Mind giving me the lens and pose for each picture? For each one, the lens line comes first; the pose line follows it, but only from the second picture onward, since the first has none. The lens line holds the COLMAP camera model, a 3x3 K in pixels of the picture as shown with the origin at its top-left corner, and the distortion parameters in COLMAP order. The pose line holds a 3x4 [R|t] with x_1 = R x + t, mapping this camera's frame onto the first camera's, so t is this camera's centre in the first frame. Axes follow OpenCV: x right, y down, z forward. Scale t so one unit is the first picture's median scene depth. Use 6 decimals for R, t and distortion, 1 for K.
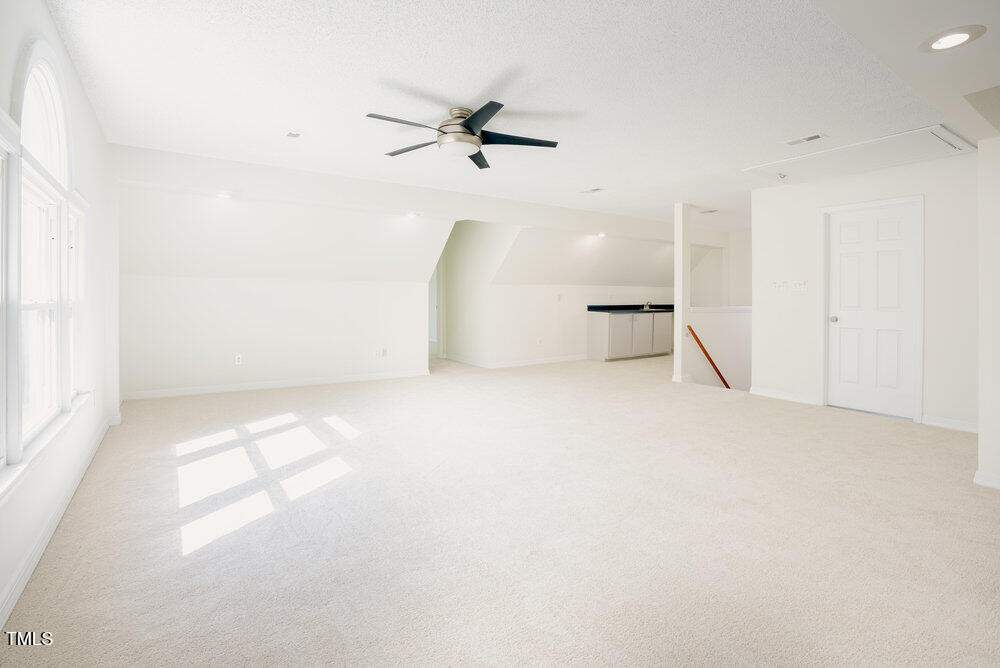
lens RADIAL K [[486.1, 0, 506.8], [0, 486.1, 293.5], [0, 0, 1]] dist [-0.032542, 0.000712]
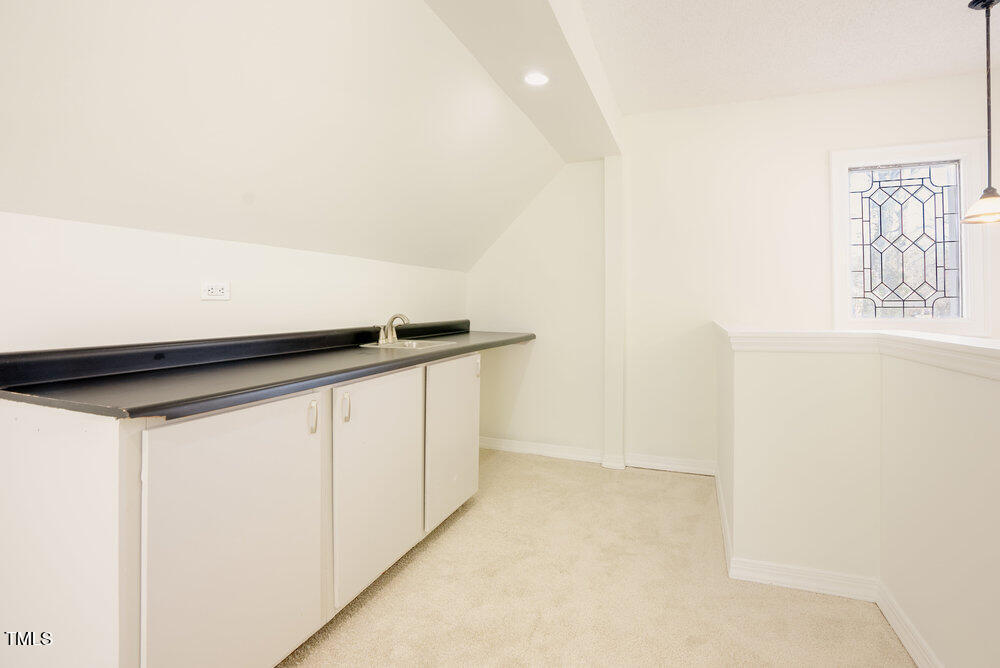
lens RADIAL K [[486.1, 0, 506.8], [0, 486.1, 293.5], [0, 0, 1]] dist [-0.032542, 0.000712]
pose [[0.834152, 0.006955, 0.551491, 0.246971], [0.006061, 0.999745, -0.021775, 0.014236], [-0.551502, 0.021506, 0.833897, 0.933698]]
